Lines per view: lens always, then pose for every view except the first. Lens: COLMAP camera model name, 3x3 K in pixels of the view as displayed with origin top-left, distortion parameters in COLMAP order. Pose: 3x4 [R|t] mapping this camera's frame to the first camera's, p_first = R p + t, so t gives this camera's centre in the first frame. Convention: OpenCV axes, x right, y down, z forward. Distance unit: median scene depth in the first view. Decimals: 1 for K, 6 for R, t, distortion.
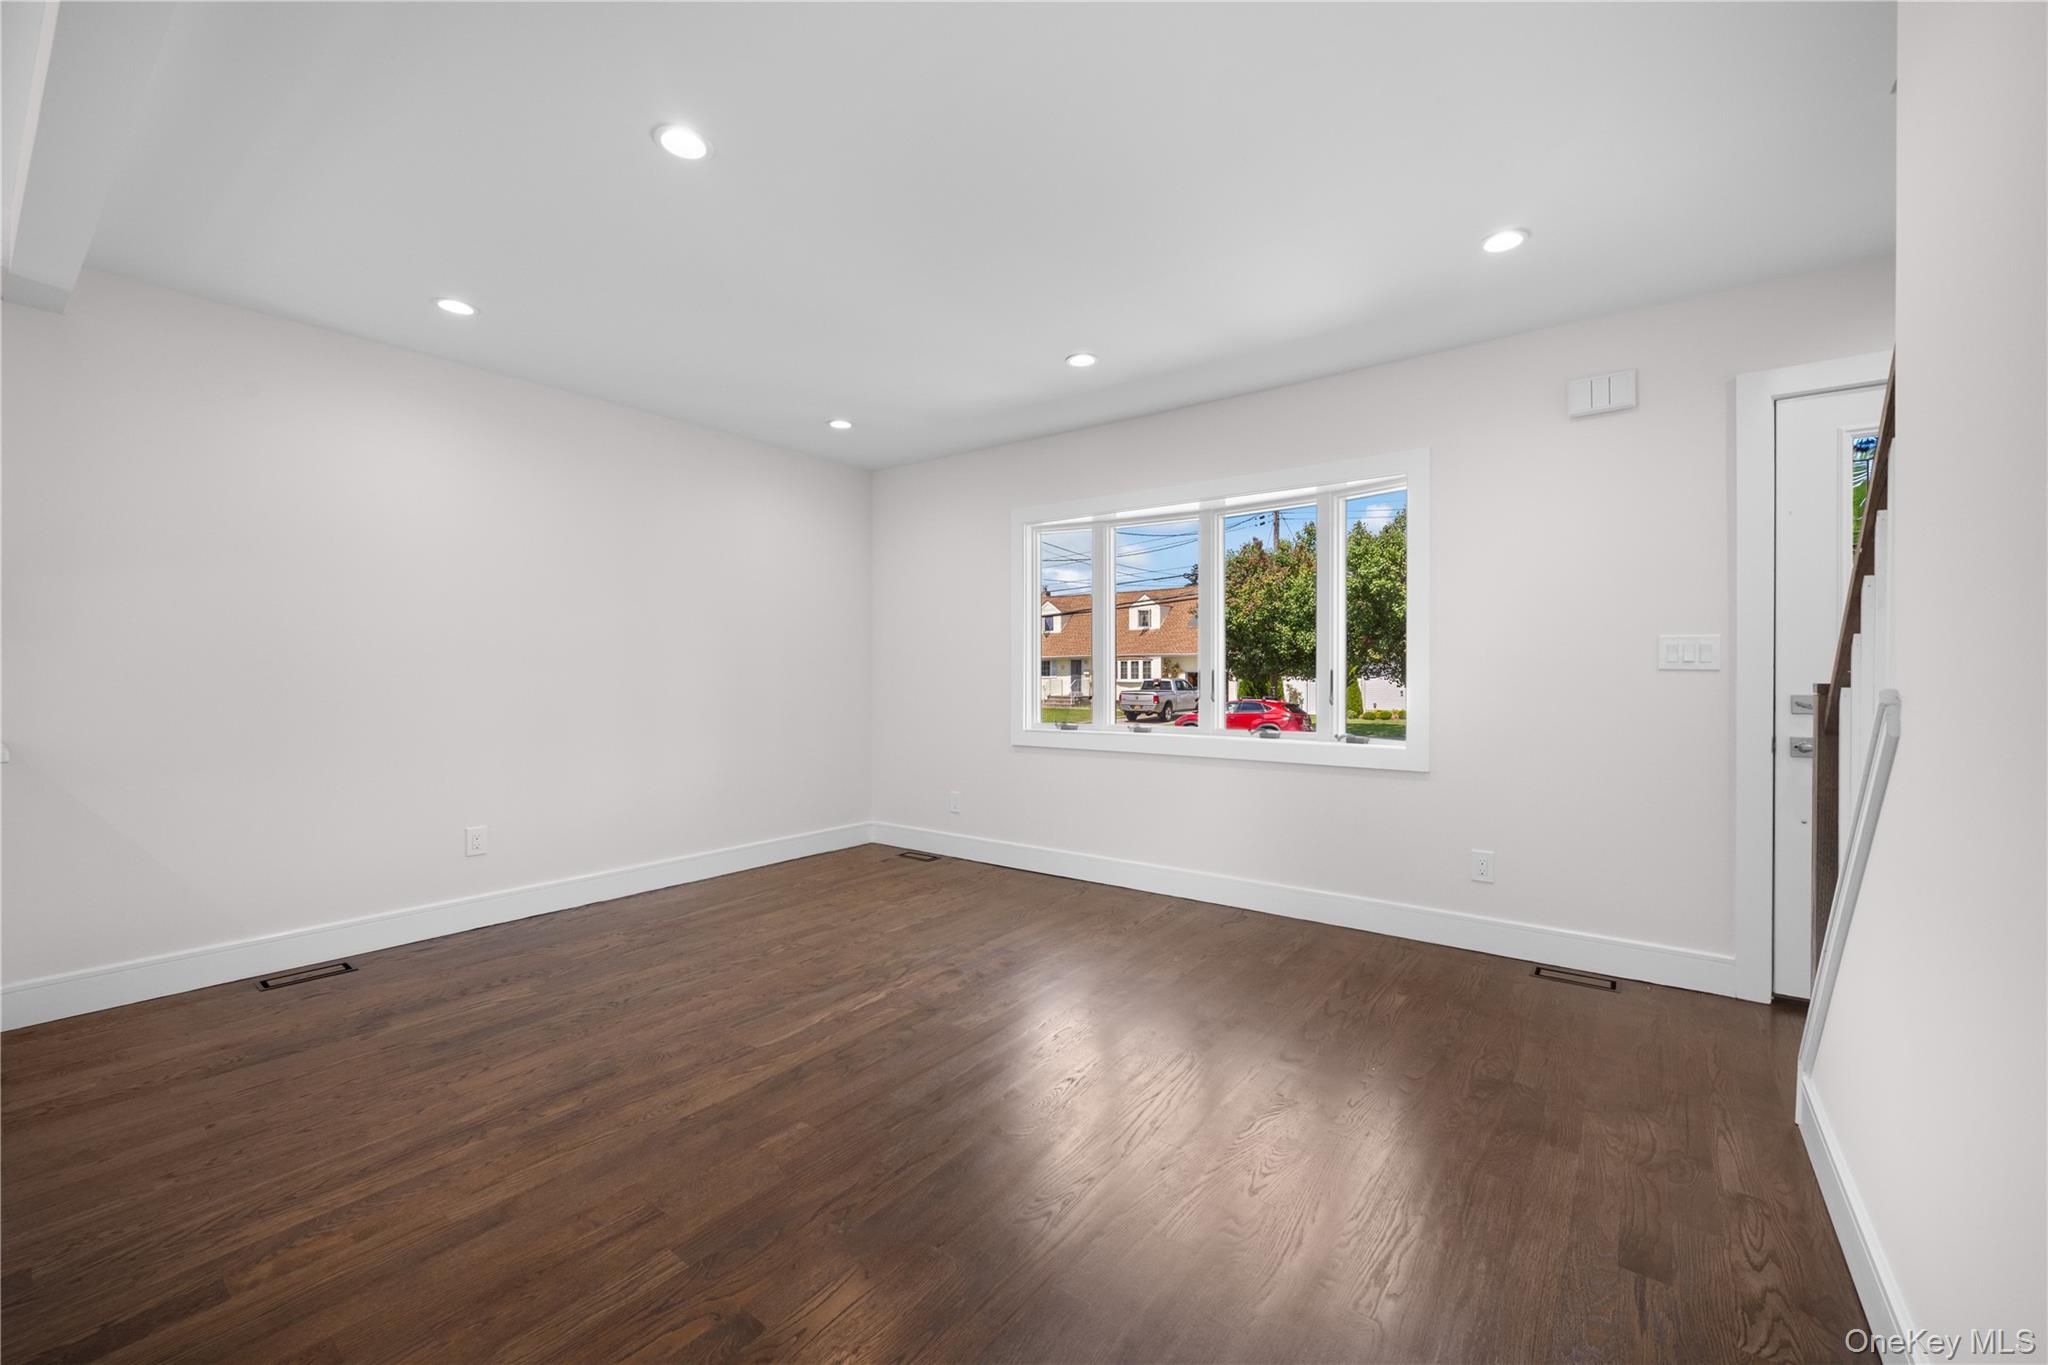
lens RADIAL K [[819.3, 0, 1031.9], [0, 819.3, 675.7], [0, 0, 1]] dist [-0.000139, 0.000082]
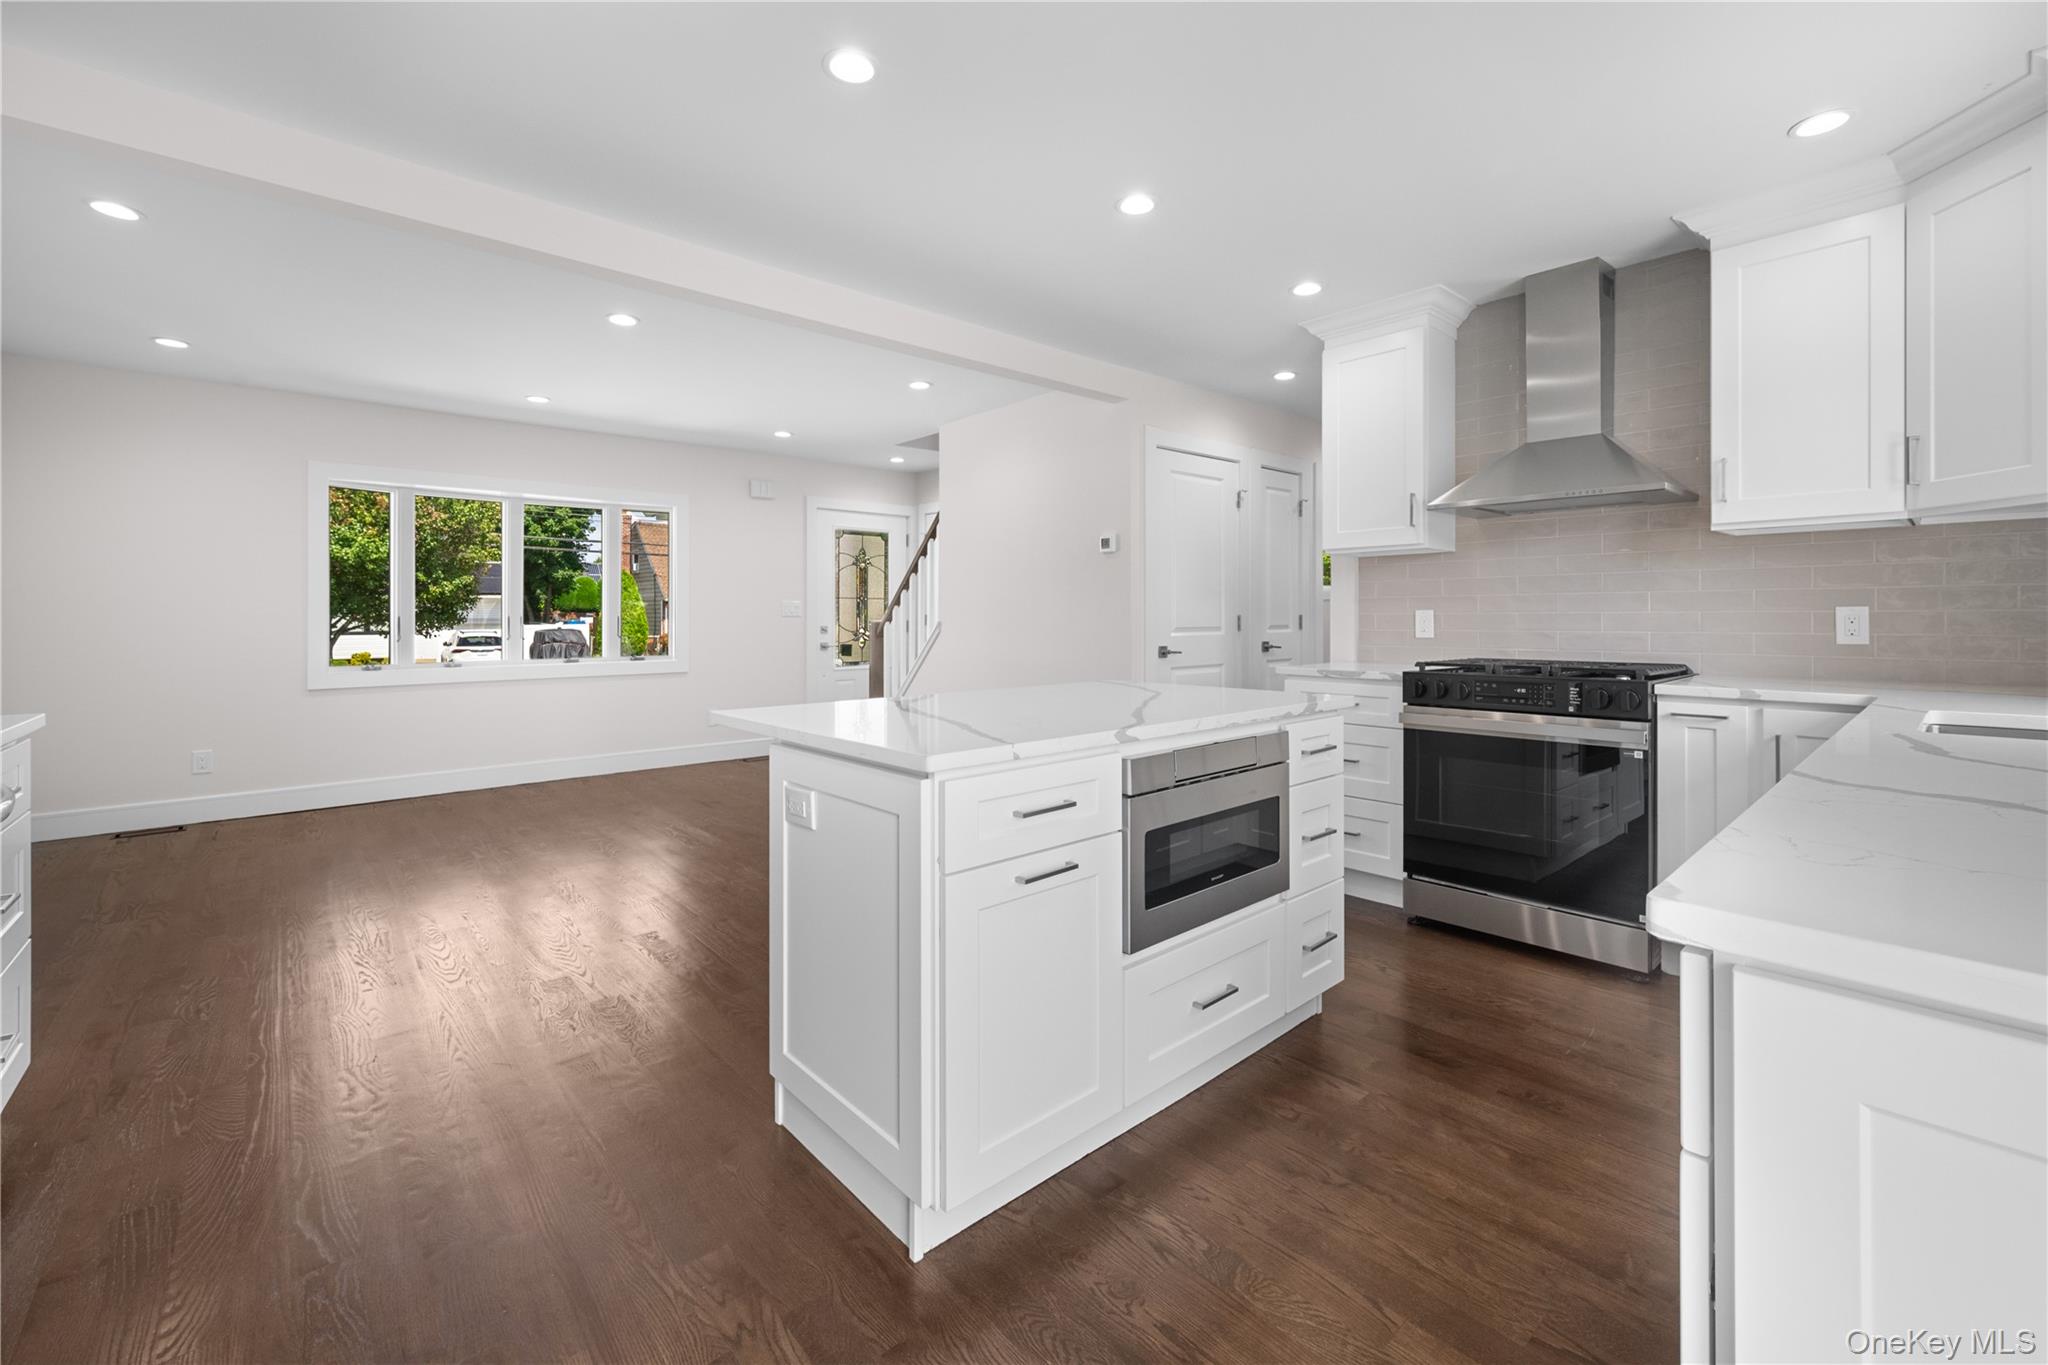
lens RADIAL K [[852.2, 0, 1043.7], [0, 852.2, 613.2], [0, 0, 1]] dist [-0.003435, -0.000254]
pose [[0.189042, 0.001442, 0.981968, -1.265745], [0.006280, 0.999977, -0.002678, -0.003930], [-0.981949, 0.006673, 0.189029, -0.146358]]
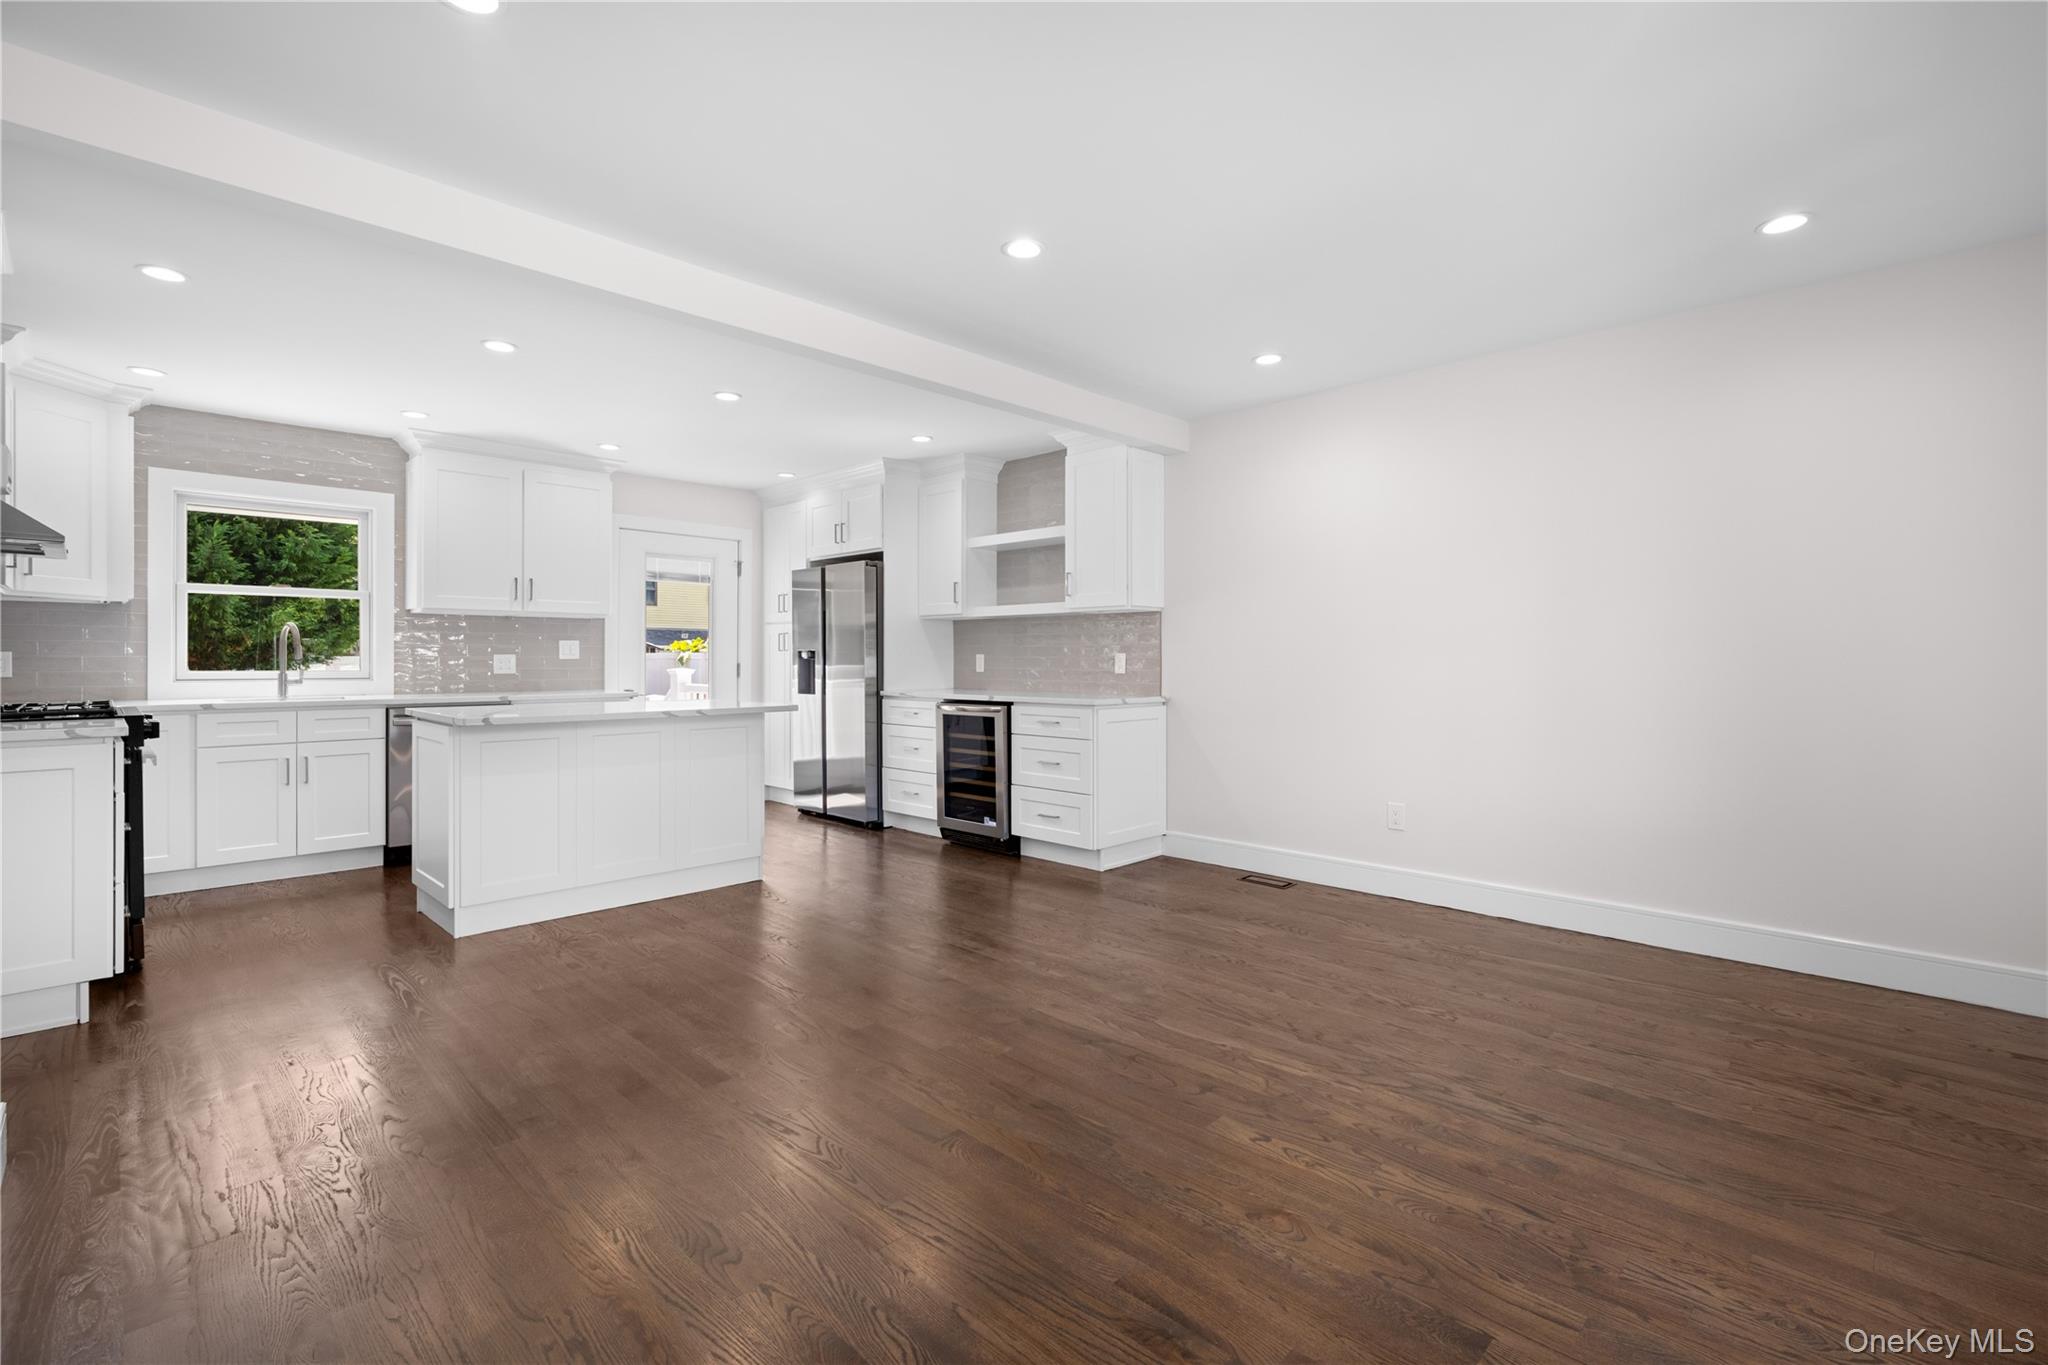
lens RADIAL K [[904.4, 0, 1025.6], [0, 904.4, 657.3], [0, 0, 1]] dist [-0.001208, 0.000299]
pose [[-0.132874, -0.003415, -0.991127, 0.607627], [-0.002320, 0.999992, -0.003135, -0.002012], [0.991130, 0.001883, -0.132881, 0.733534]]
